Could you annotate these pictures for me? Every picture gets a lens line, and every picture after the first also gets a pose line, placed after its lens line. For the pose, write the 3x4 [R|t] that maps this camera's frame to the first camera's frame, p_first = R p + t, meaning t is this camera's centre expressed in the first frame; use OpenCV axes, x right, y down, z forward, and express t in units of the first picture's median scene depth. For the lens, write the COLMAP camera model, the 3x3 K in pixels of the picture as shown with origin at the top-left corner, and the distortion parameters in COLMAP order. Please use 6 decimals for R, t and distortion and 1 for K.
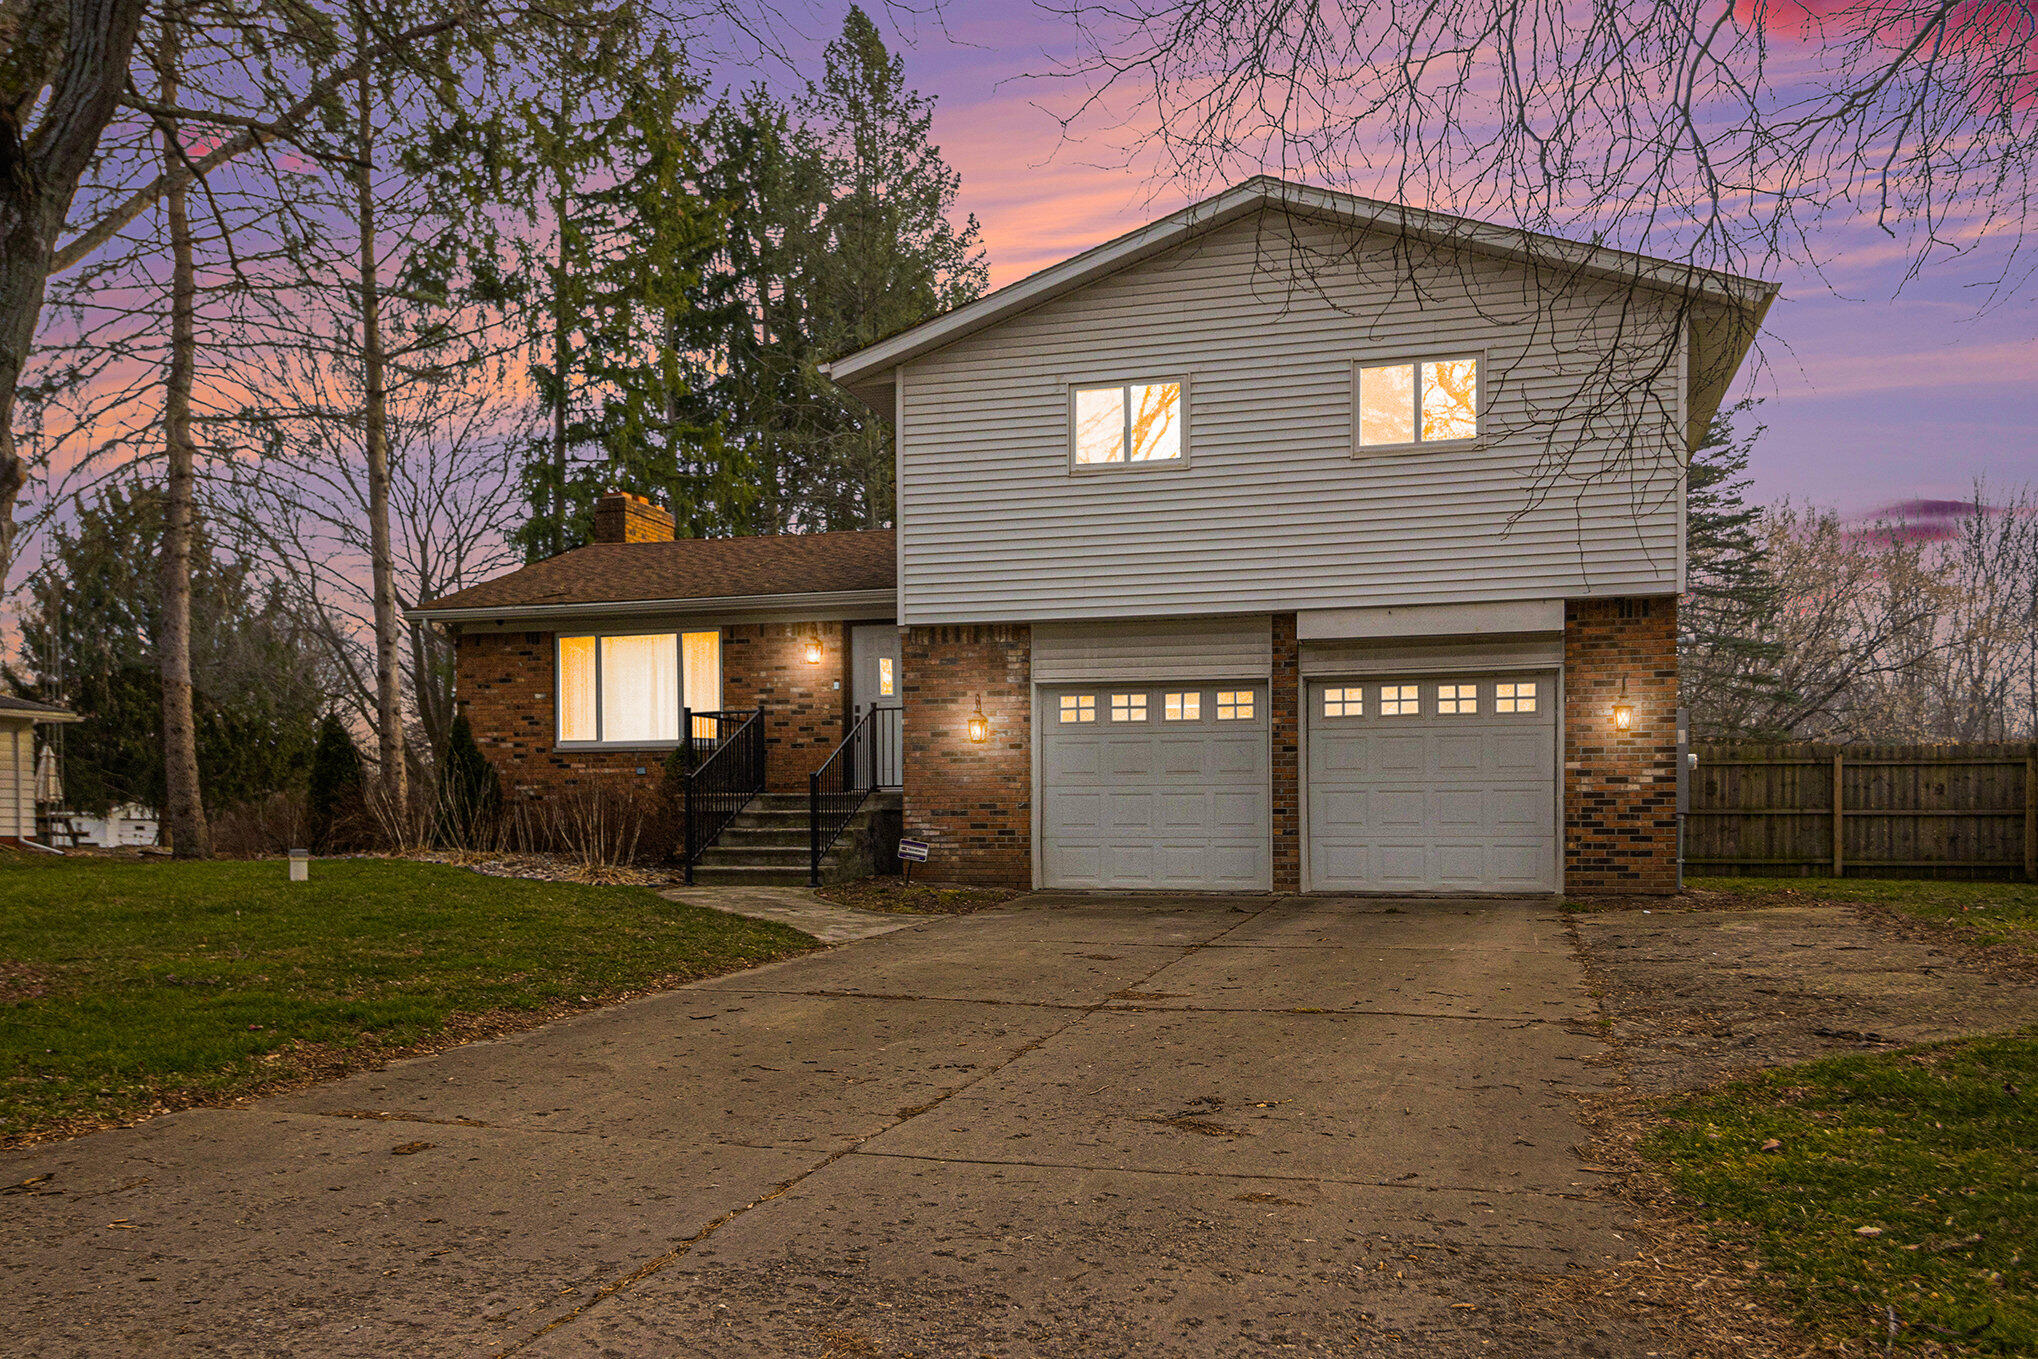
lens RADIAL K [[1698.0, 0, 1019.0], [0, 1698.0, 679.5], [0, 0, 1]] dist [0.009183, 0.006516]
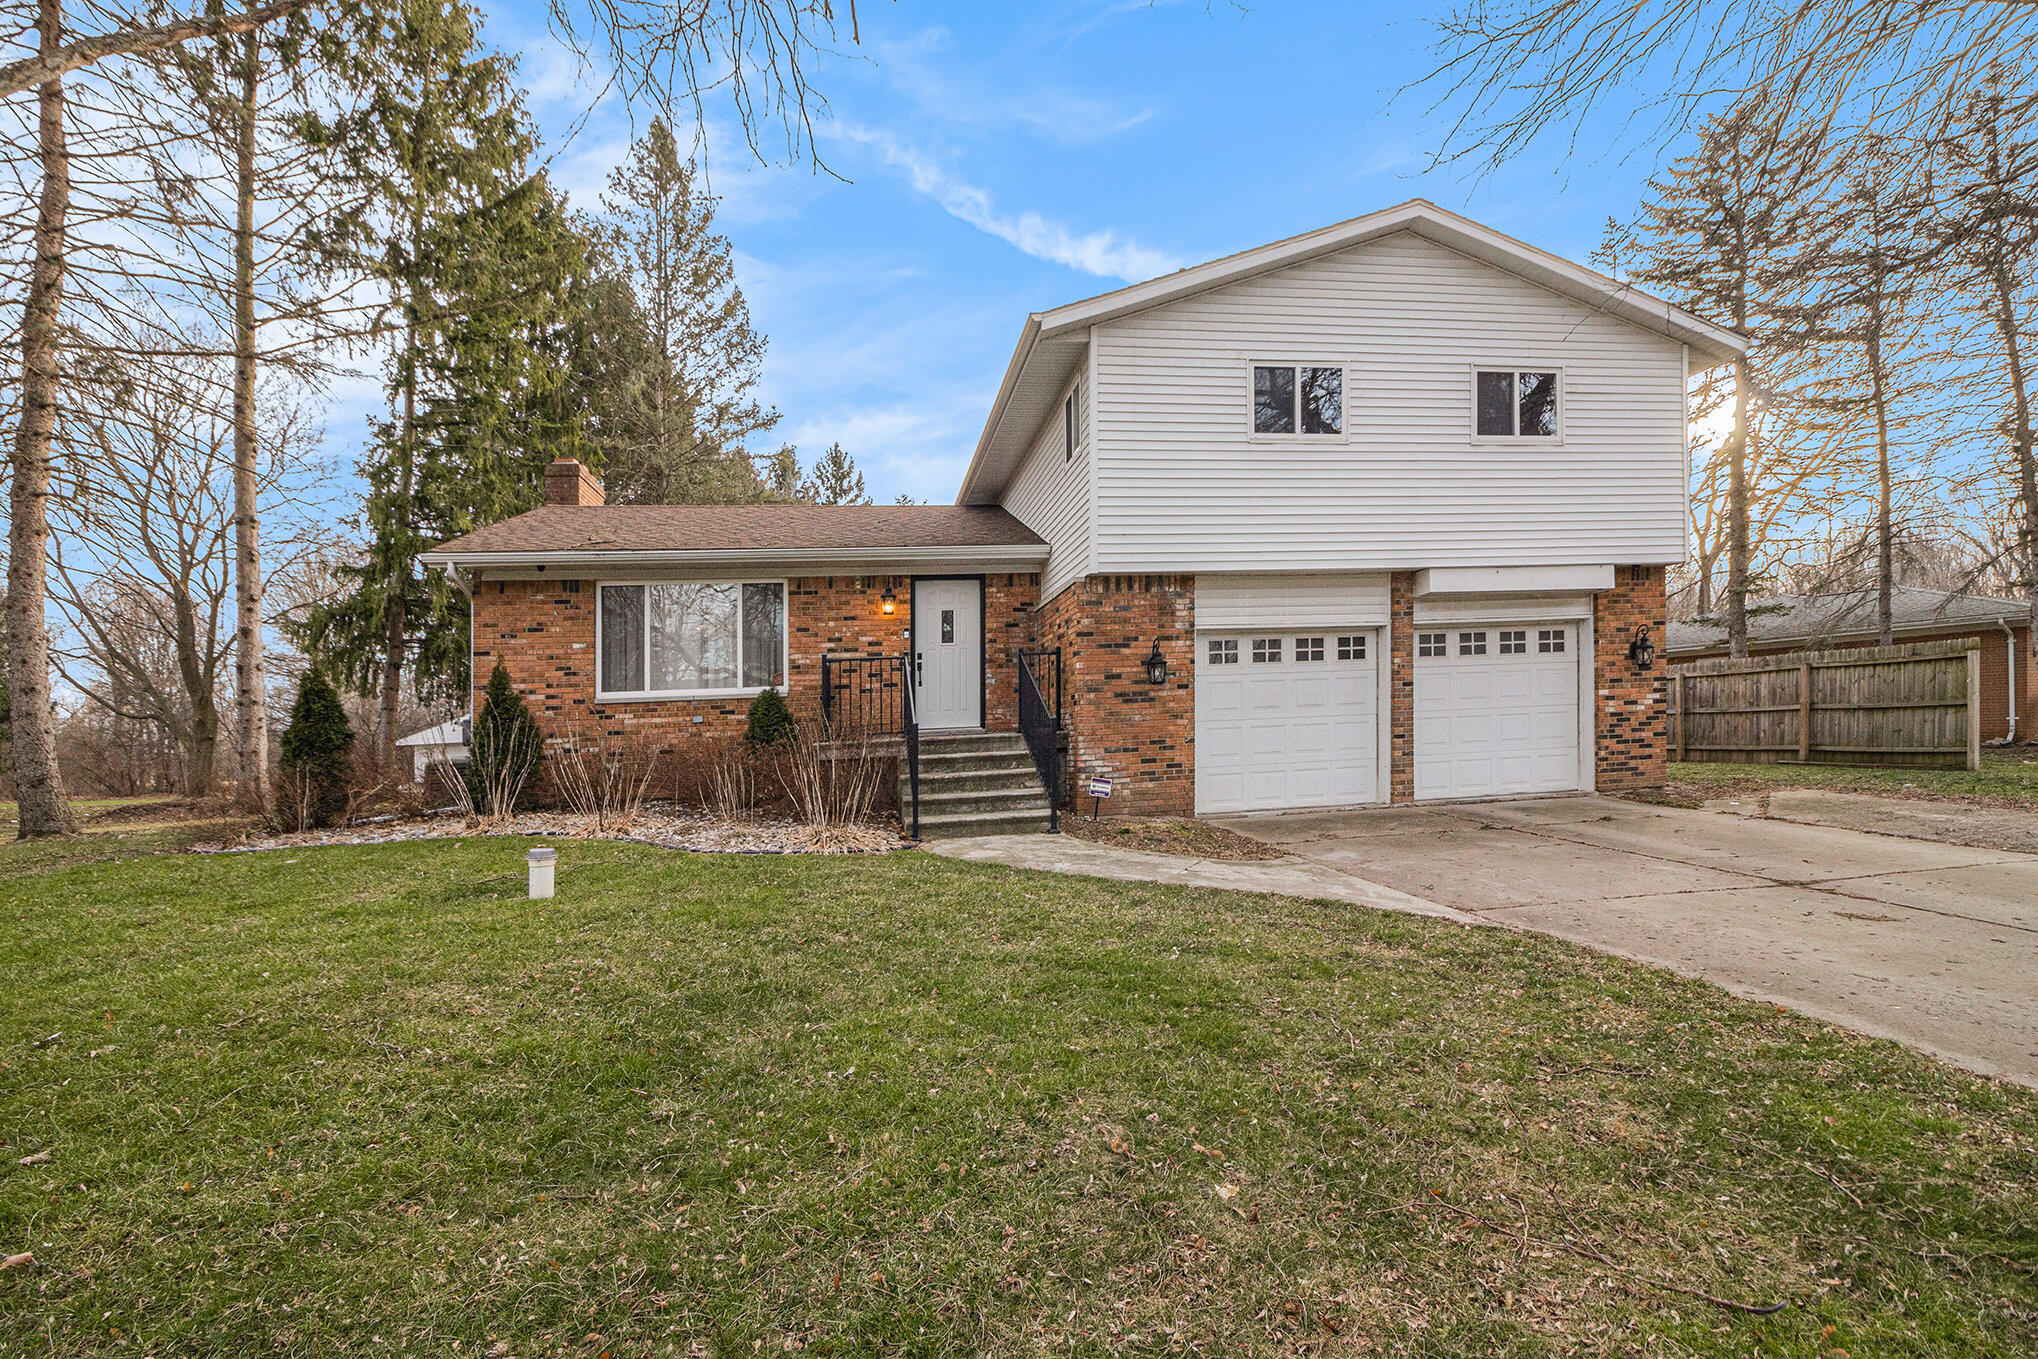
lens RADIAL K [[962.0, 0, 1019.6], [0, 962.0, 629.2], [0, 0, 1]] dist [-0.001038, -0.000506]
pose [[0.897737, 0.006651, 0.440482, -0.370848], [0.002065, 0.999811, -0.019306, 0.014145], [-0.440527, 0.018241, 0.897554, 0.487534]]
